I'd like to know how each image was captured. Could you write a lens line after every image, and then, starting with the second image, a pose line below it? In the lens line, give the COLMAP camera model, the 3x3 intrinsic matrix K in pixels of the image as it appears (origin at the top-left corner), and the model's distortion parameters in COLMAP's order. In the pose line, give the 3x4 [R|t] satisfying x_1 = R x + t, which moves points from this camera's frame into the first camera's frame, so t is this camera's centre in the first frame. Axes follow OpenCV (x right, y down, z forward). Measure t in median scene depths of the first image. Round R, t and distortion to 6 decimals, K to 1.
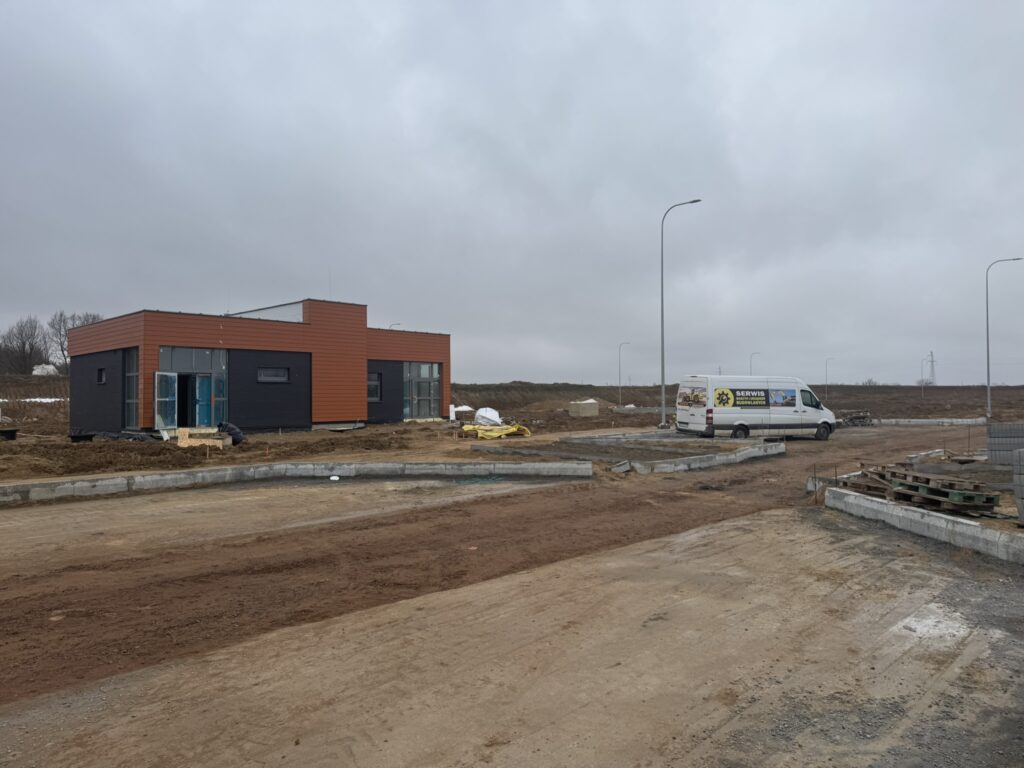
lens RADIAL K [[728.9, 0, 512.4], [0, 728.9, 385.8], [0, 0, 1]] dist [0.006948, -0.002299]
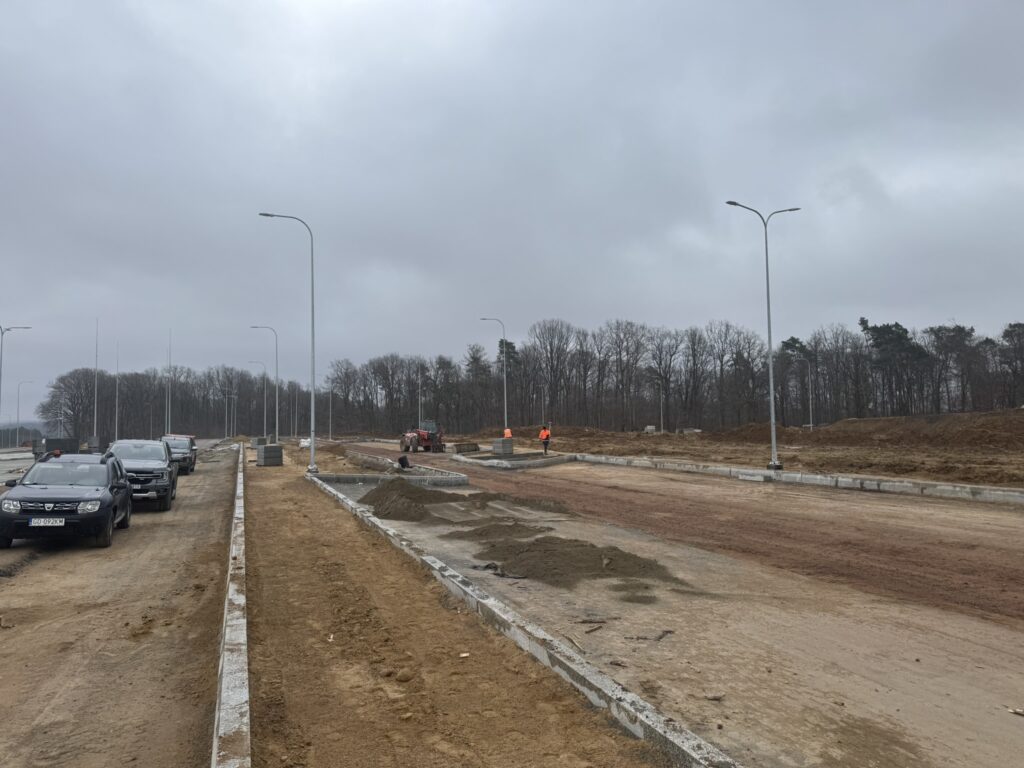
lens RADIAL K [[728.9, 0, 515.5], [0, 728.9, 385.4], [0, 0, 1]] dist [0.006948, -0.002299]
pose [[-0.432745, -0.037370, -0.900741, 0.980897], [0.028737, 0.998061, -0.055214, 0.000323], [0.901058, -0.049778, -0.430832, 0.913359]]
